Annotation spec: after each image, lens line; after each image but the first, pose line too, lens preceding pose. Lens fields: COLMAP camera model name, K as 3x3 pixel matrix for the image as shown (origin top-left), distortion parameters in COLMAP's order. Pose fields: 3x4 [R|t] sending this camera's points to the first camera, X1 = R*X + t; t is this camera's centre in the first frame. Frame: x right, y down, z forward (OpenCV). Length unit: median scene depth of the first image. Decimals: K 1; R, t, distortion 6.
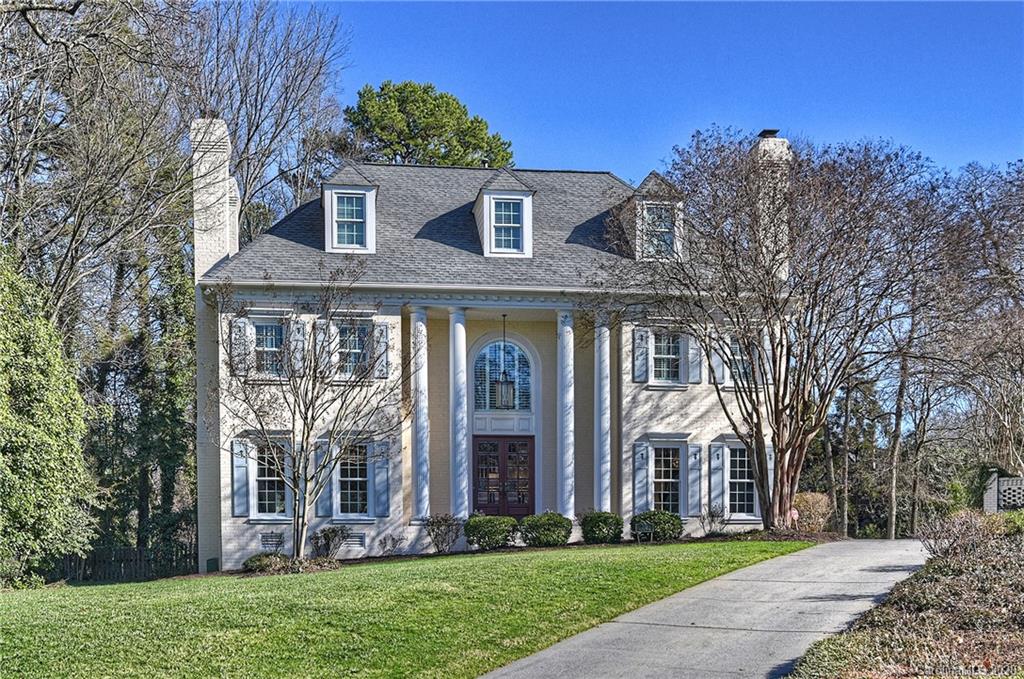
lens RADIAL K [[1237.9, 0, 512.0], [0, 1237.9, 339.5], [0, 0, 1]] dist [0.007273, 0.012314]
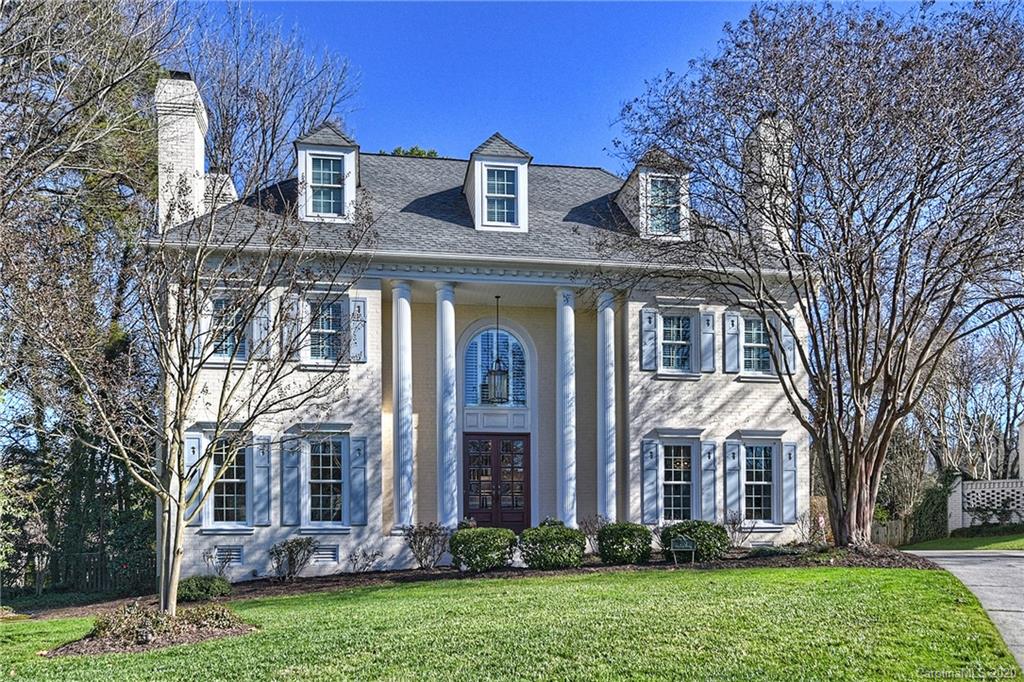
lens RADIAL K [[541.6, 0, 485.6], [0, 541.6, 341.0], [0, 0, 1]] dist [-0.001305, -0.000693]
pose [[0.999911, -0.003966, -0.012701, -0.010094], [0.001987, 0.988352, -0.152175, 0.073198], [0.013156, 0.152136, 0.988272, 0.607936]]
